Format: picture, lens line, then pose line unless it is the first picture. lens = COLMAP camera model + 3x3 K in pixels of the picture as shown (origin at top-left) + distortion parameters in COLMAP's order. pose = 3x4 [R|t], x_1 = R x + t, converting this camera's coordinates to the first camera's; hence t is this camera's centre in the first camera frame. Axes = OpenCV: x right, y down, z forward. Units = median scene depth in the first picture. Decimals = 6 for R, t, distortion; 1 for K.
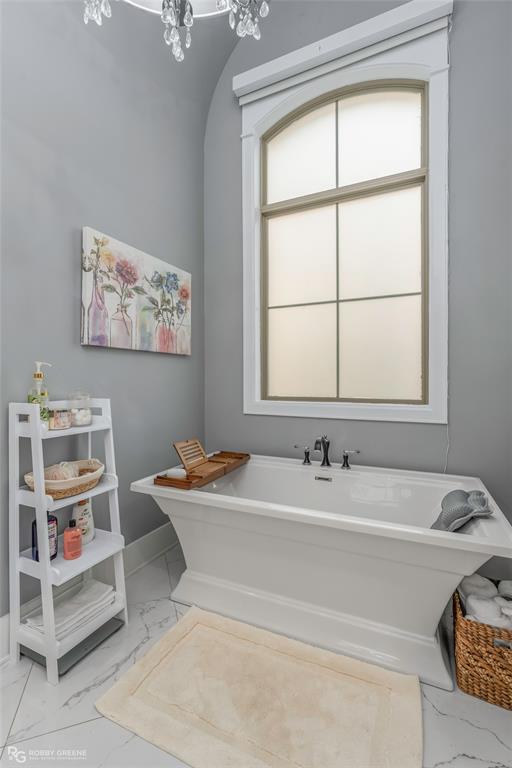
lens RADIAL K [[350.4, 0, 253.7], [0, 350.4, 377.0], [0, 0, 1]] dist [0.001634, -0.001681]
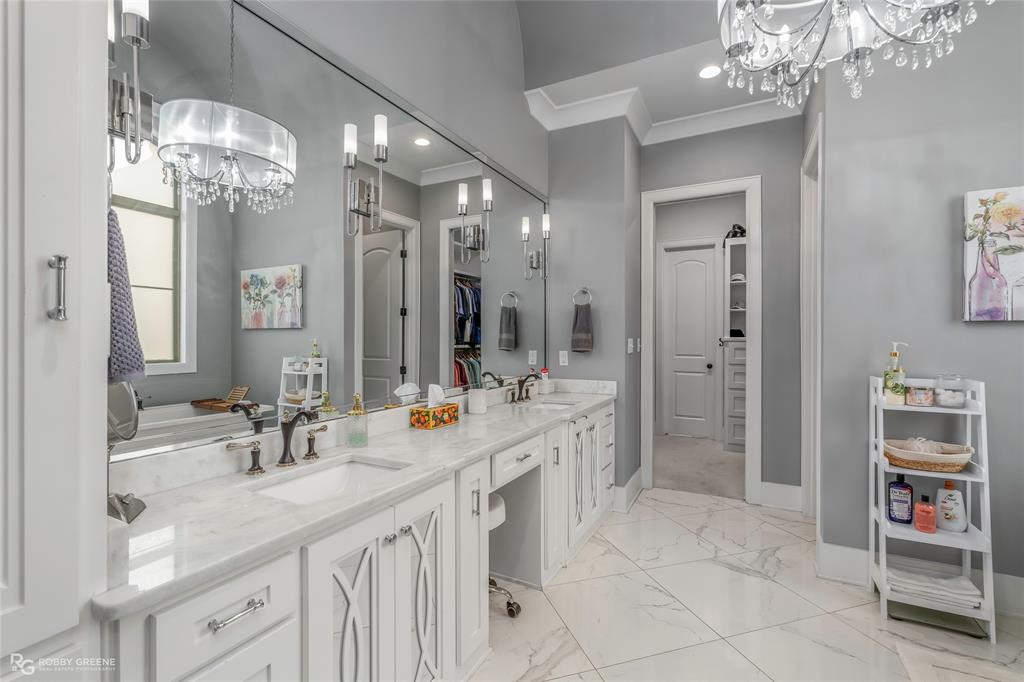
lens RADIAL K [[467.2, 0, 507.3], [0, 467.2, 338.9], [0, 0, 1]] dist [0.001634, -0.001681]
pose [[-0.057273, 0.000214, -0.998359, 0.813721], [-0.000452, 1.000000, 0.000240, -0.045357], [0.998358, 0.000465, -0.057273, -0.130913]]
